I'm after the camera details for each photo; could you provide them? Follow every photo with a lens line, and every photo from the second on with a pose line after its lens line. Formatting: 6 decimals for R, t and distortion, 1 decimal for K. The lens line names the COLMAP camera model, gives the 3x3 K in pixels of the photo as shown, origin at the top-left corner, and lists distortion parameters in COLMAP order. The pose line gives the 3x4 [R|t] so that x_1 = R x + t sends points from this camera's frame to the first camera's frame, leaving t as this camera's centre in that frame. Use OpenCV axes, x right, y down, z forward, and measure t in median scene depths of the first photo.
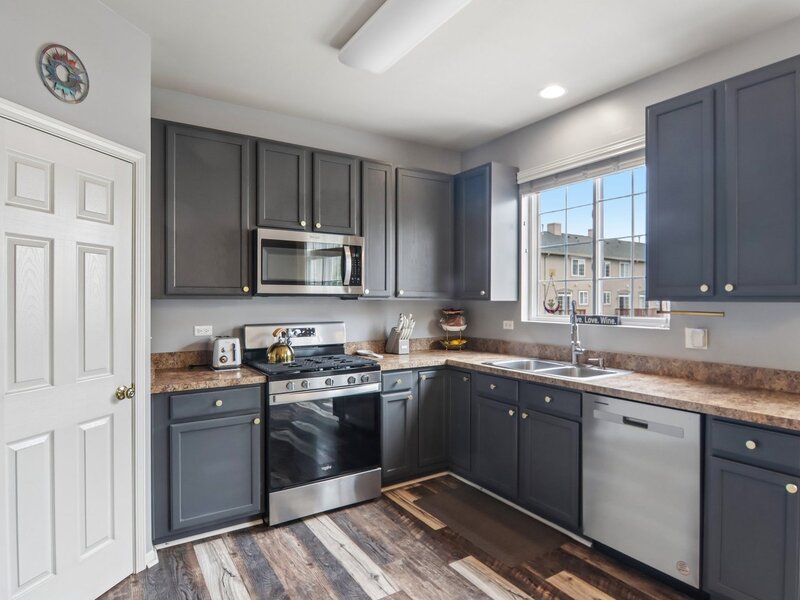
lens RADIAL K [[462.7, 0, 413.3], [0, 462.7, 301.3], [0, 0, 1]] dist [-0.011505, -0.011140]
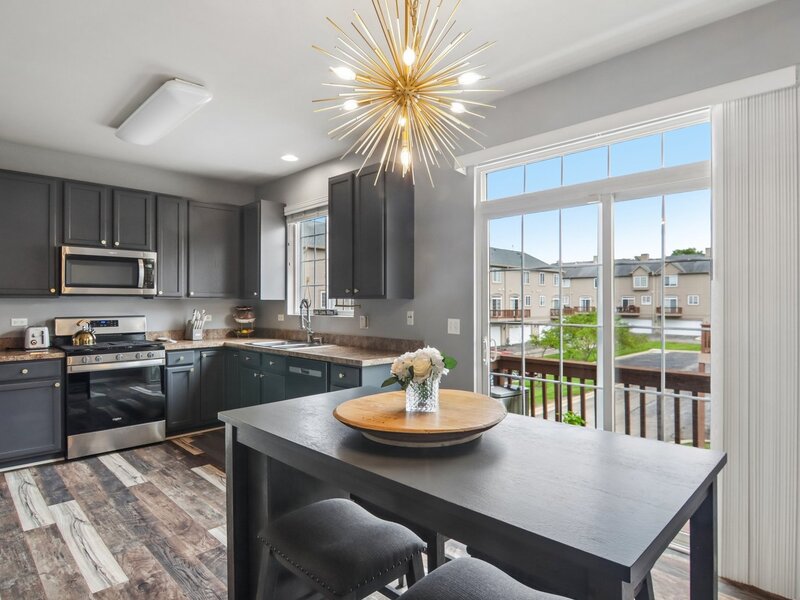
lens RADIAL K [[462.7, 0, 419.2], [0, 462.7, 302.1], [0, 0, 1]] dist [-0.011505, -0.011140]
pose [[0.974861, -0.001257, 0.222809, 0.373180], [0.002206, 0.999990, -0.004012, 0.014582], [-0.222802, 0.004403, 0.974854, -0.526757]]
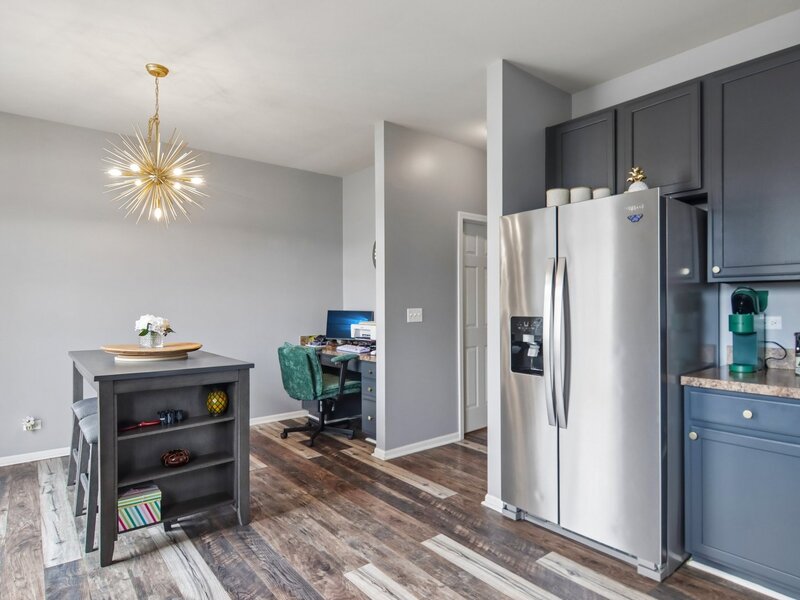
lens RADIAL K [[462.7, 0, 400.3], [0, 462.7, 301.3], [0, 0, 1]] dist [-0.011505, -0.011140]
pose [[-0.995951, 0.001919, -0.089882, -0.064881], [0.002228, 0.999992, -0.003340, 0.051454], [0.089875, -0.003527, -0.995947, 1.586905]]
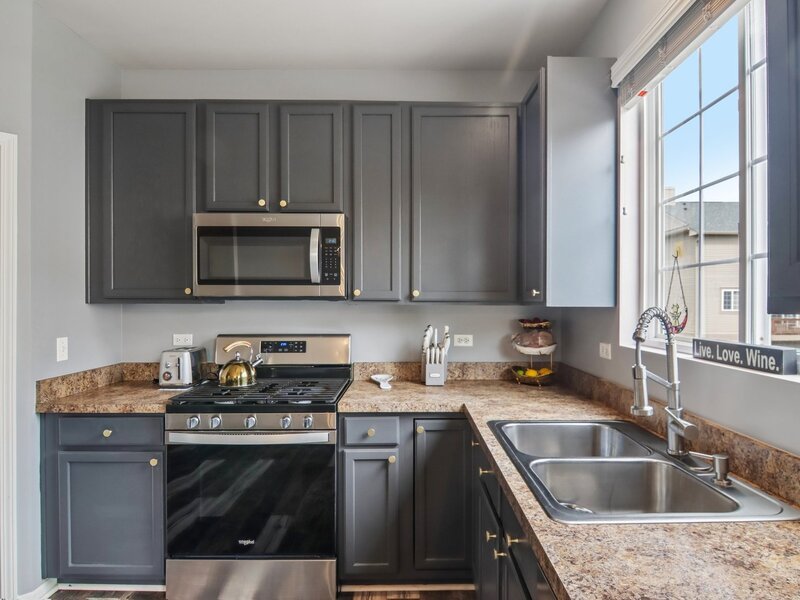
lens RADIAL K [[462.7, 0, 417.3], [0, 462.7, 306.1], [0, 0, 1]] dist [-0.011505, -0.011140]
pose [[0.842121, 0.004488, -0.539269, 0.389217], [-0.002713, 0.999988, 0.004086, -0.004351], [0.539281, -0.001978, 0.842123, 0.520535]]
